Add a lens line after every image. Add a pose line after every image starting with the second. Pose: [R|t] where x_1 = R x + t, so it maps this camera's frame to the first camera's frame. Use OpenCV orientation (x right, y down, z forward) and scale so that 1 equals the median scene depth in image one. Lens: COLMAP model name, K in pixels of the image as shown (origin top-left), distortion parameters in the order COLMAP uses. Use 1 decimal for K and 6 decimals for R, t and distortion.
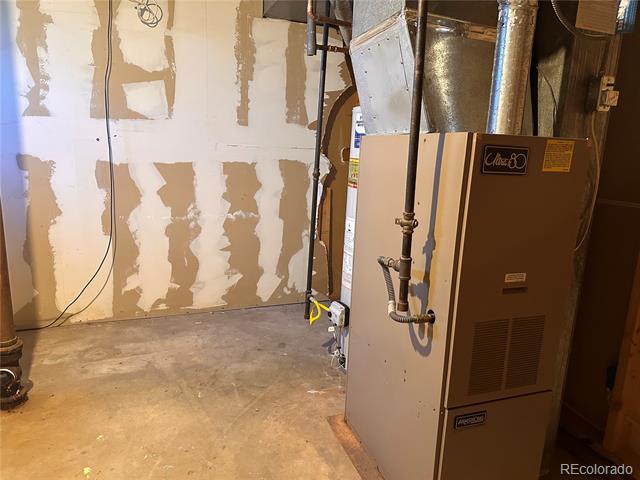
lens RADIAL K [[441.8, 0, 322.4], [0, 441.8, 239.1], [0, 0, 1]] dist [0.101499, -0.128349]
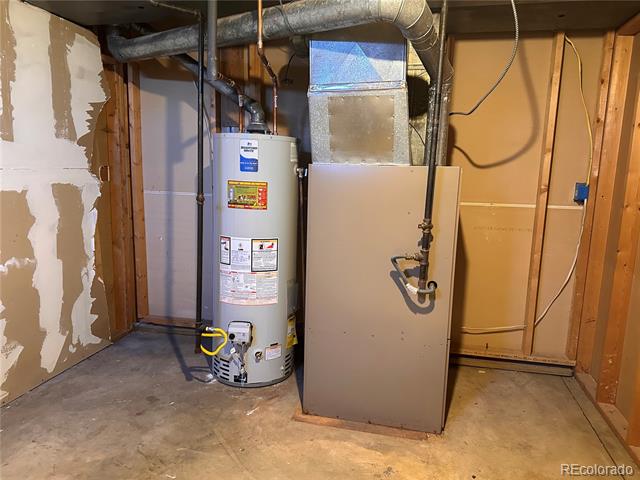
lens RADIAL K [[441.8, 0, 322.4], [0, 441.8, 239.1], [0, 0, 1]] dist [0.101499, -0.128349]
pose [[0.556047, -0.153812, 0.816795, -0.496578], [0.165584, 0.983528, 0.072486, -0.064502], [-0.814490, 0.094943, 0.572356, 0.178060]]
